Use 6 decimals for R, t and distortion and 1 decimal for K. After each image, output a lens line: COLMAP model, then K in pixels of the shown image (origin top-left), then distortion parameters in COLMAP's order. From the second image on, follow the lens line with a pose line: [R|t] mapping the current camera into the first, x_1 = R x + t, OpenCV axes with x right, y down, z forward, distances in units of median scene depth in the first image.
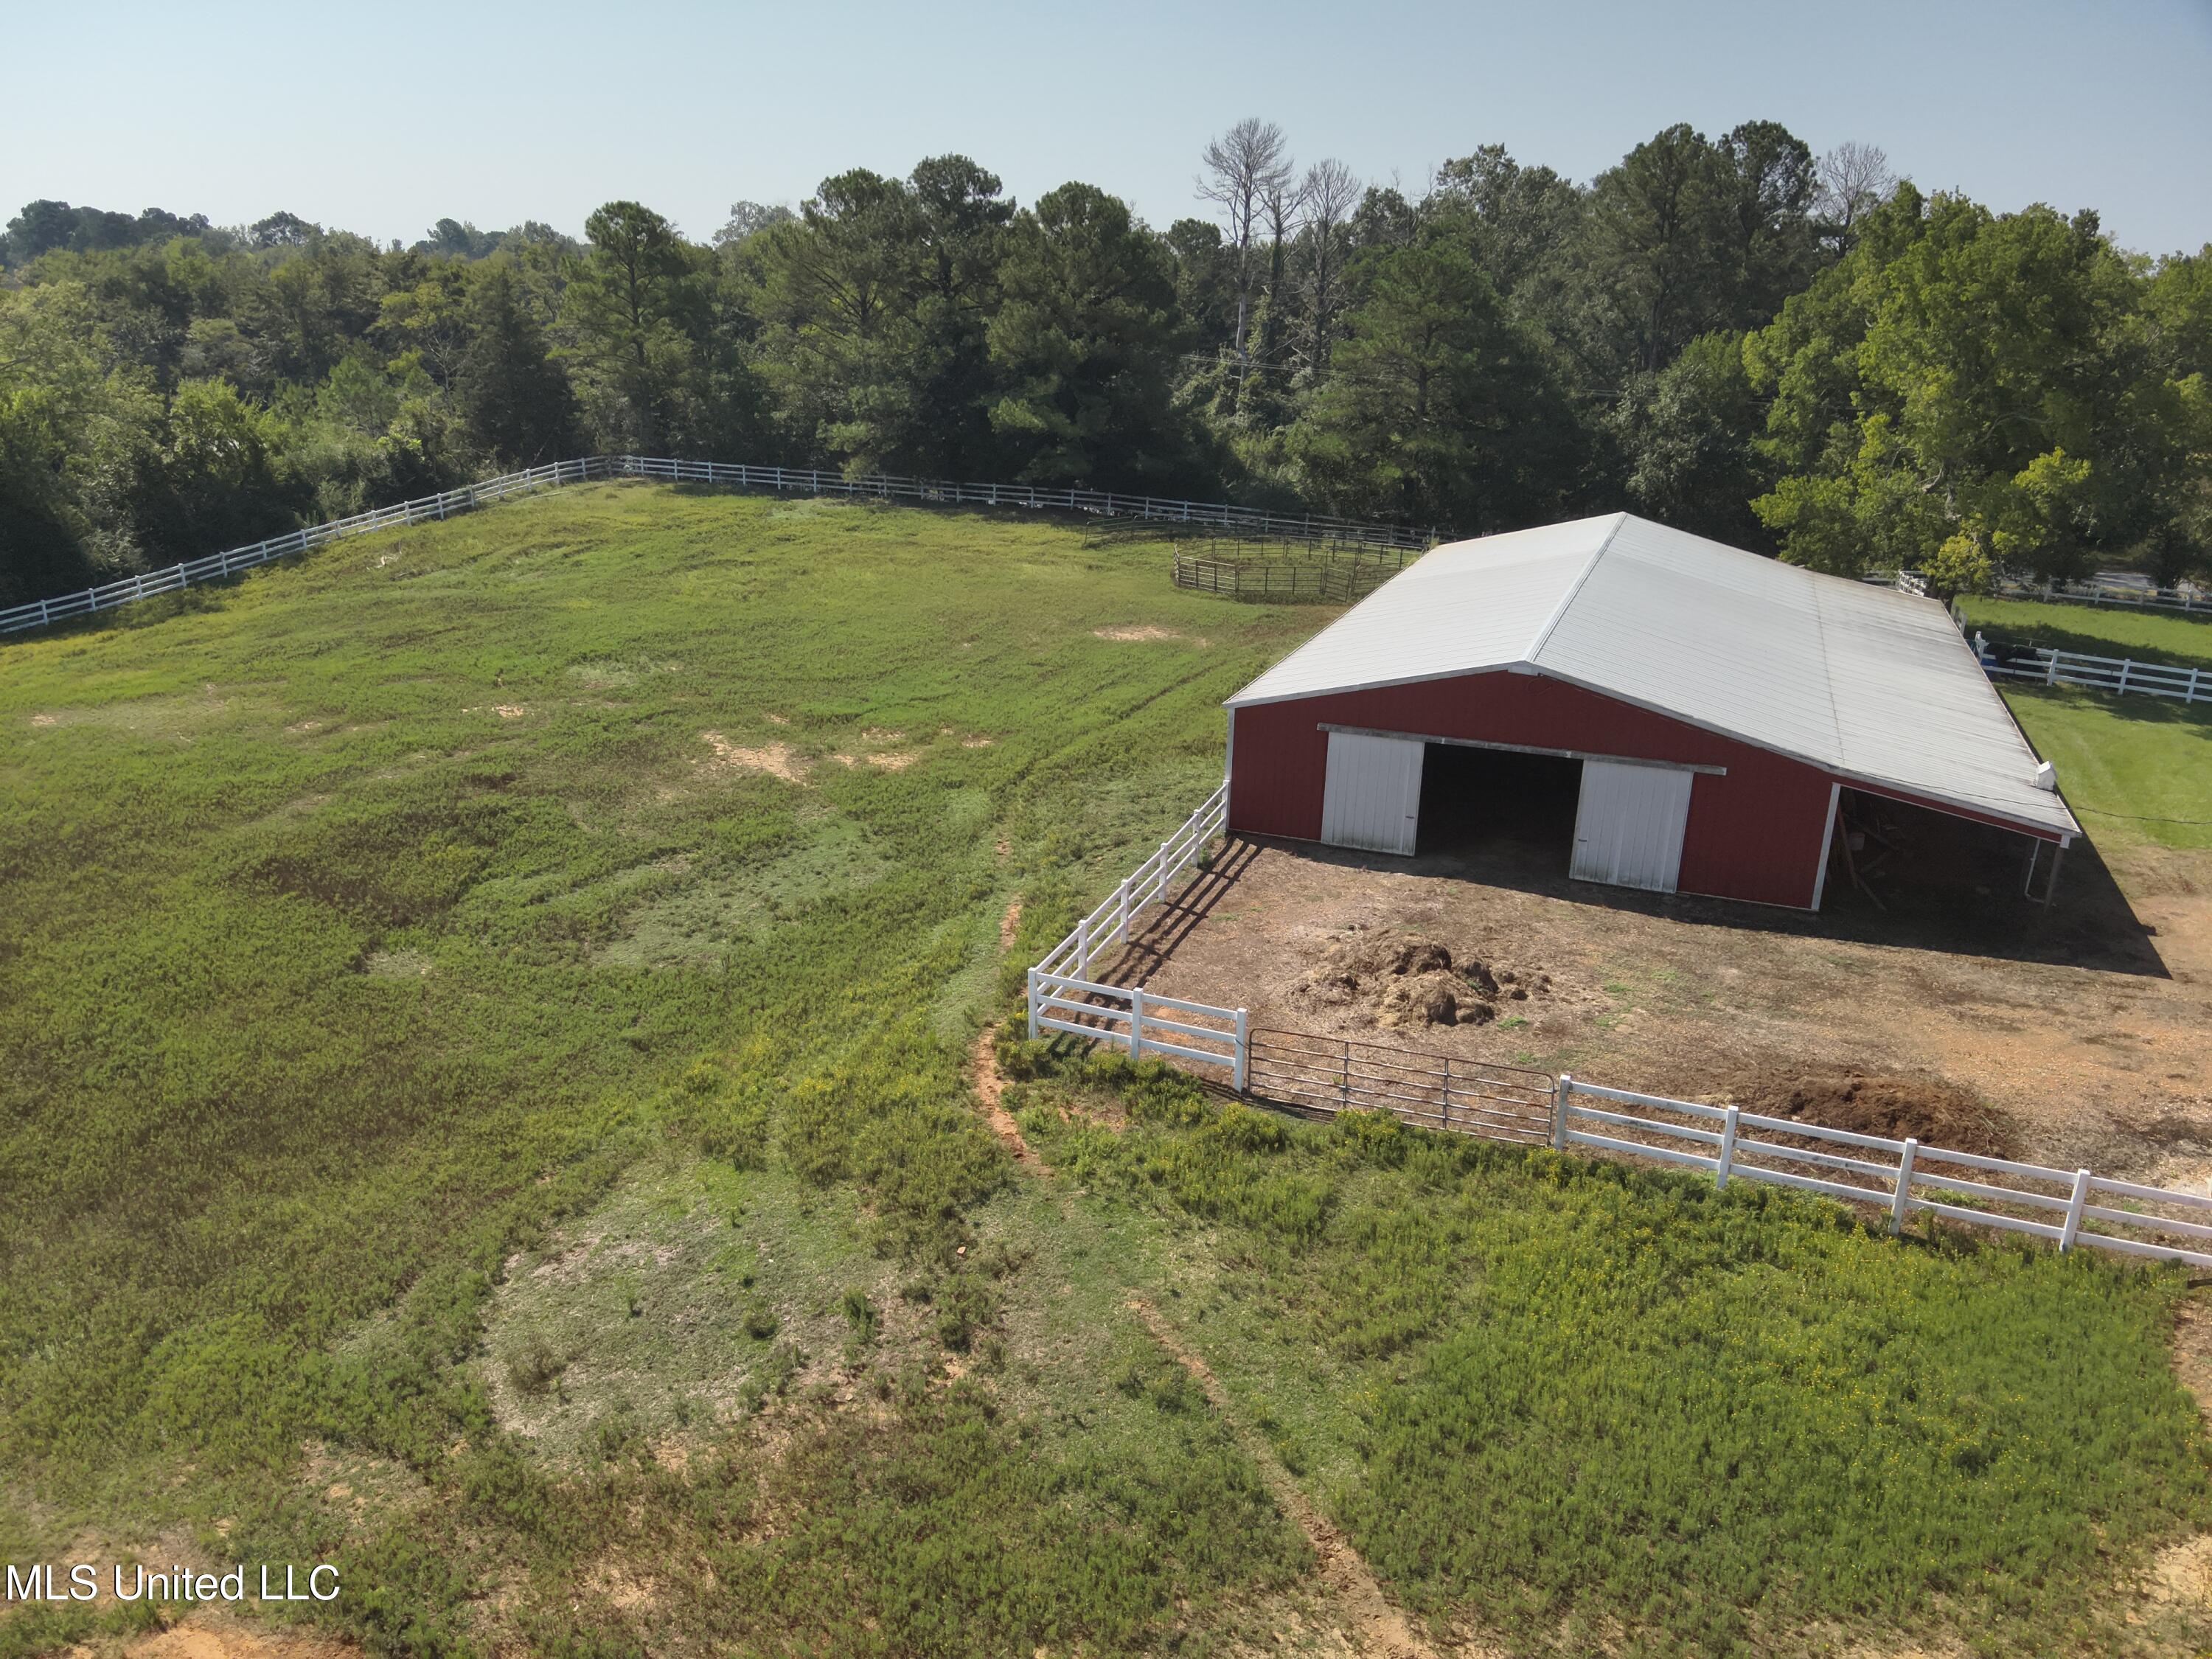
lens RADIAL K [[1612.4, 0, 1106.0], [0, 1612.4, 829.5], [0, 0, 1]] dist [0.093585, -0.199536]
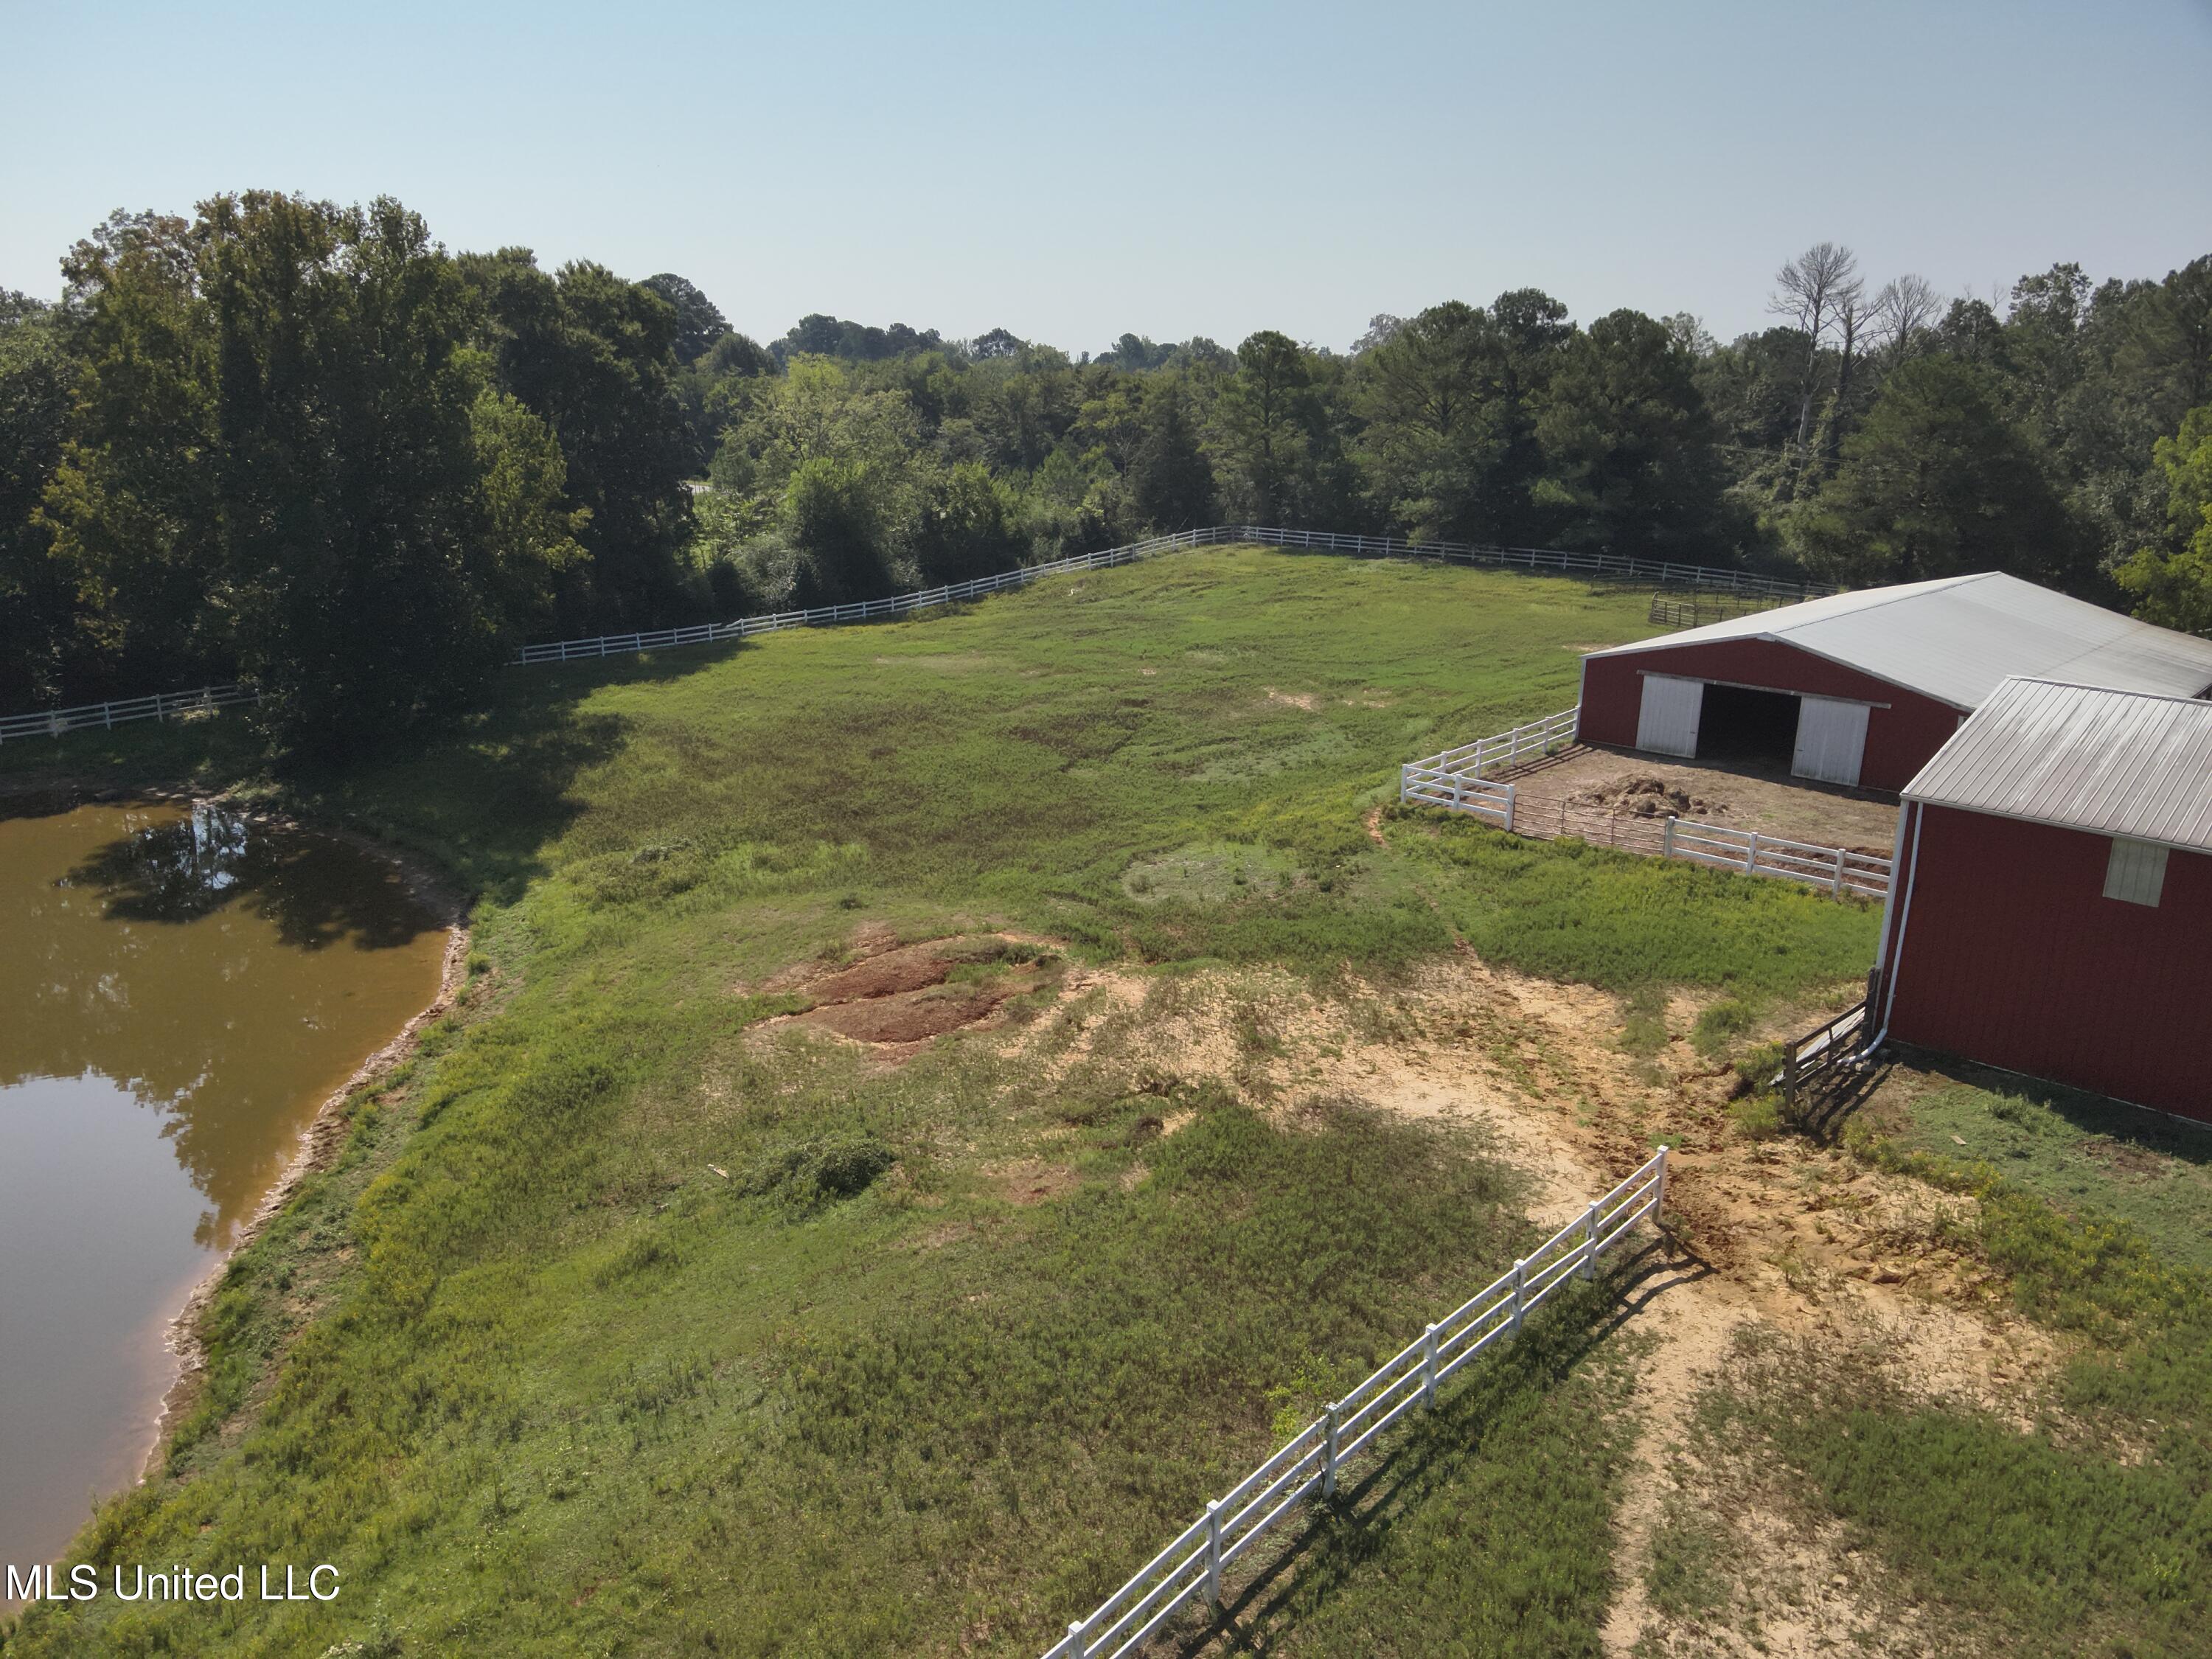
lens RADIAL K [[1578.4, 0, 1055.5], [0, 1578.4, 841.7], [0, 0, 1]] dist [0.183303, -0.399045]
pose [[0.919367, 0.100518, -0.380343, 0.083481], [-0.117729, 0.992798, -0.022198, 0.075425], [0.375372, 0.065185, 0.924579, -0.244554]]
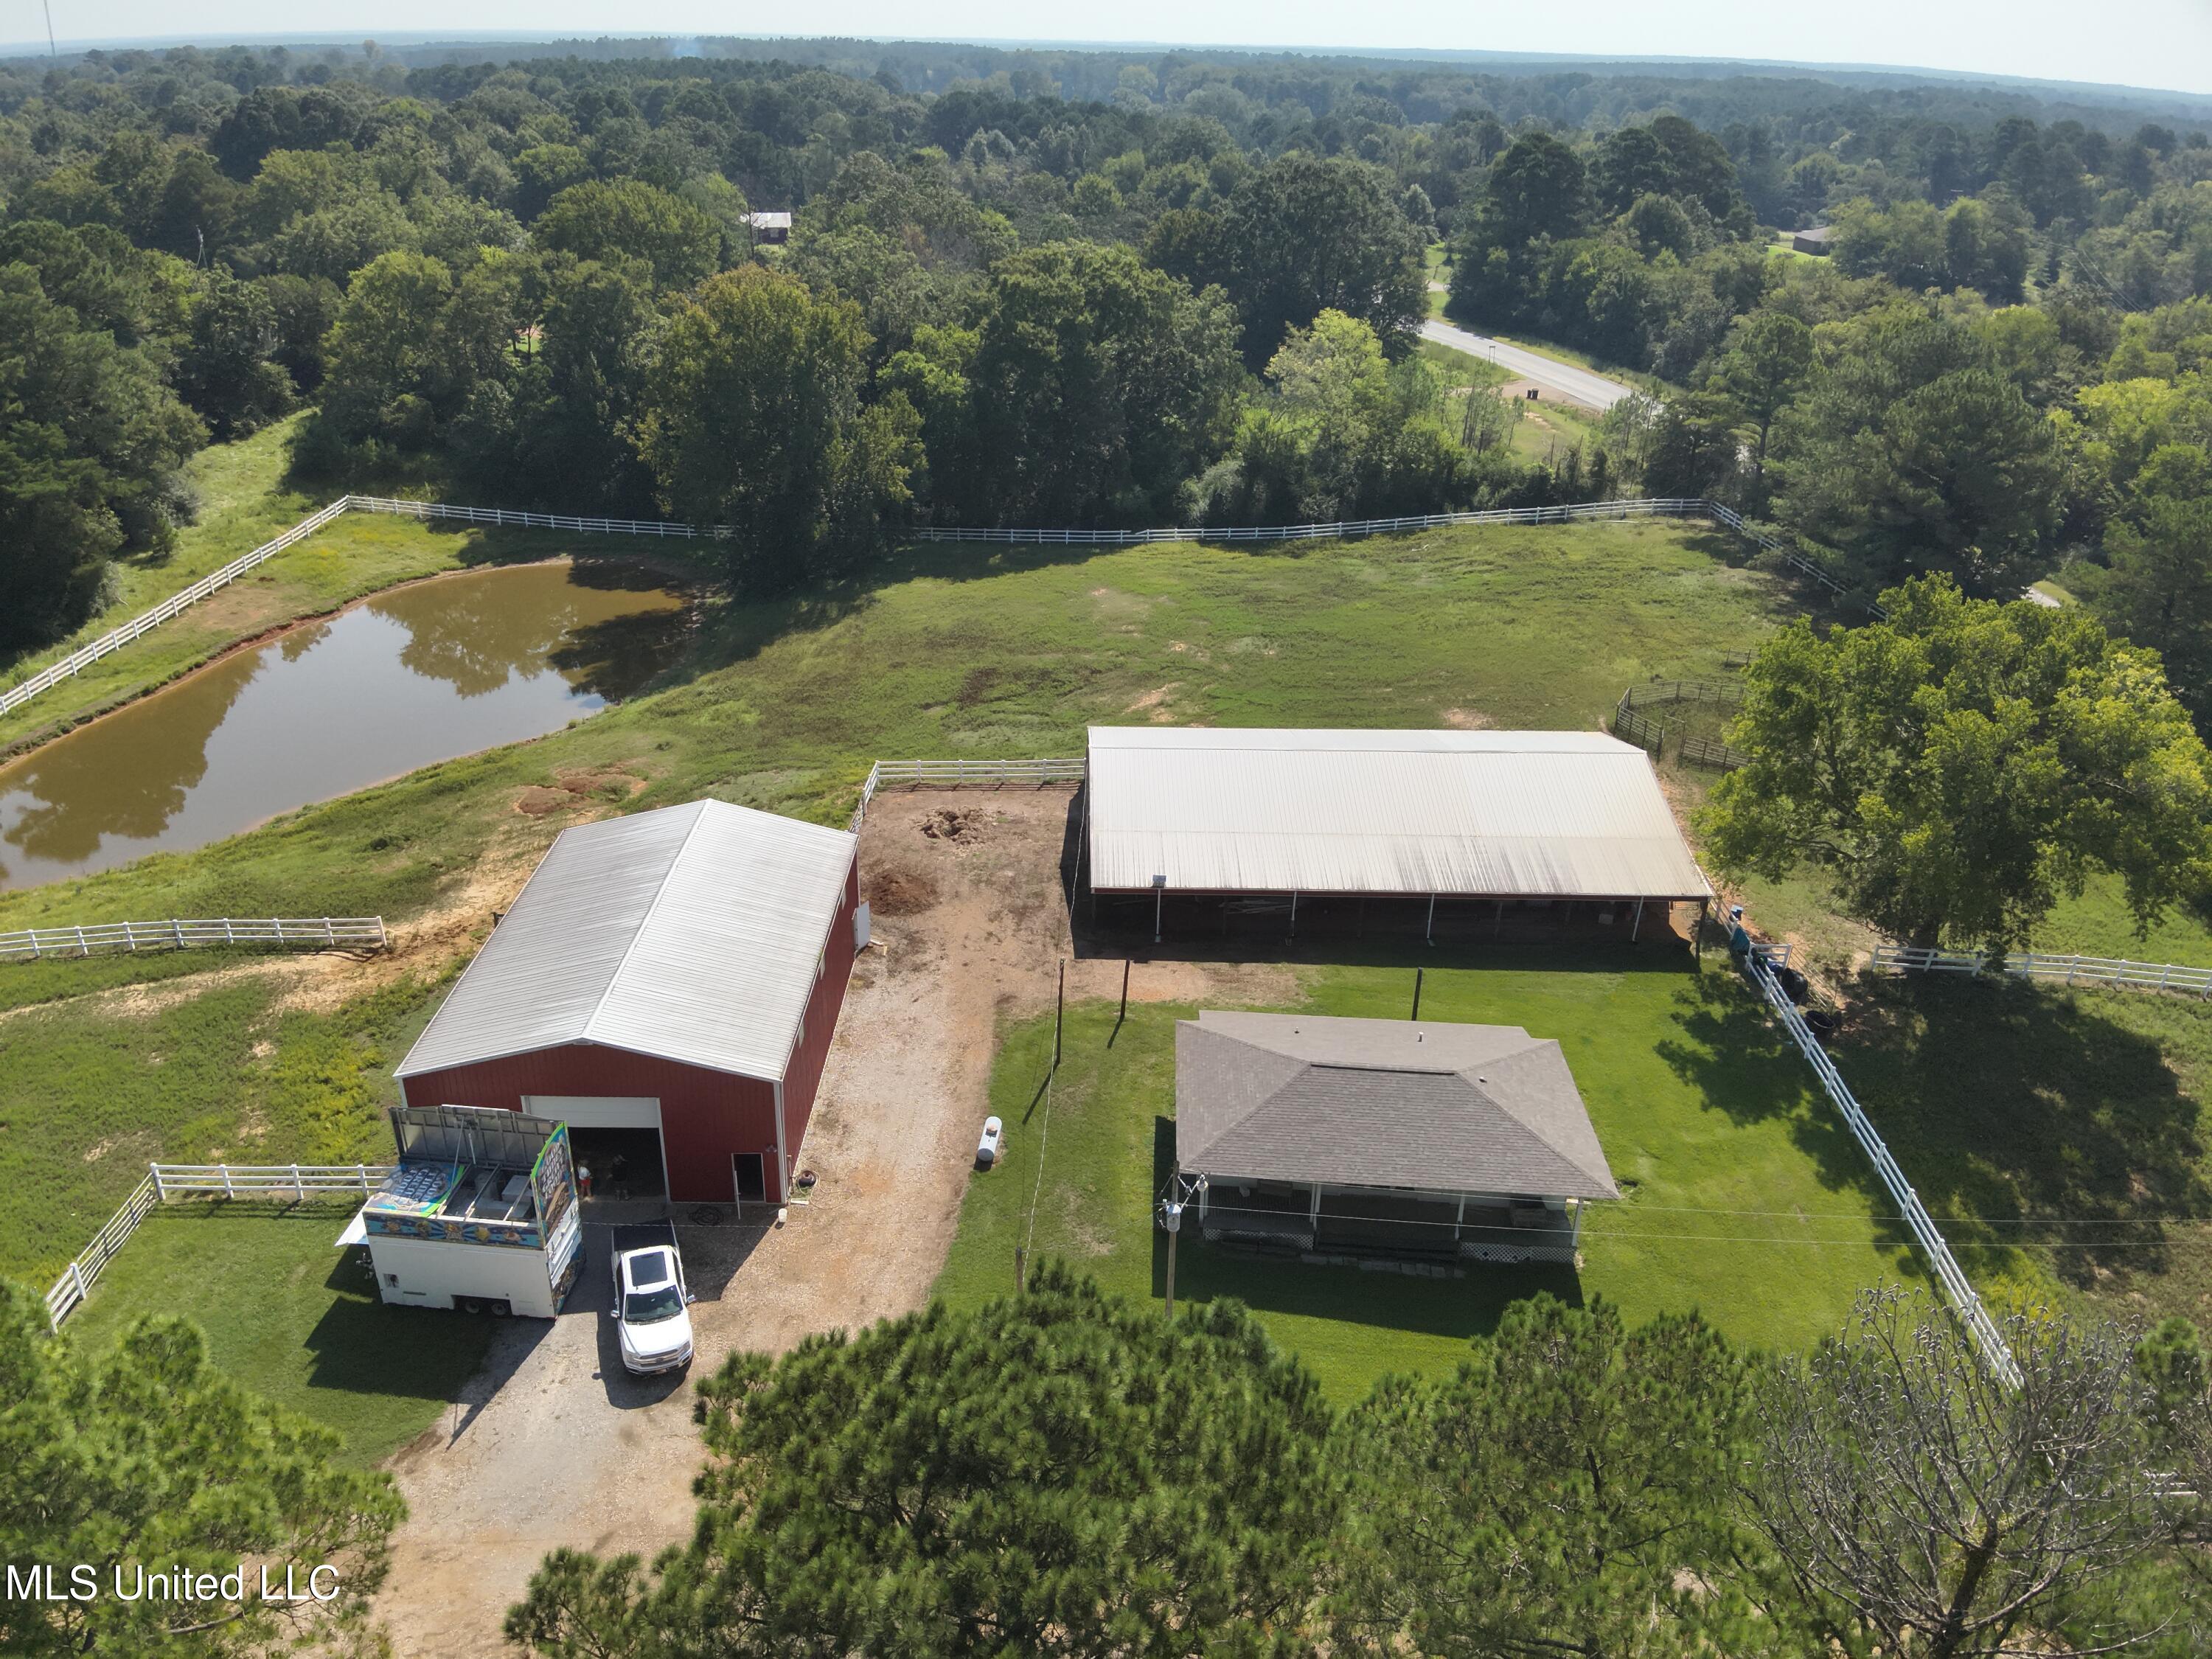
lens RADIAL K [[1612.4, 0, 1106.0], [0, 1612.4, 829.5], [0, 0, 1]] dist [0.093585, -0.199536]
pose [[0.389983, 0.385069, -0.836442, 0.798622], [-0.307055, 0.910755, 0.276120, -0.224931], [0.868119, 0.149152, 0.473416, -0.013973]]
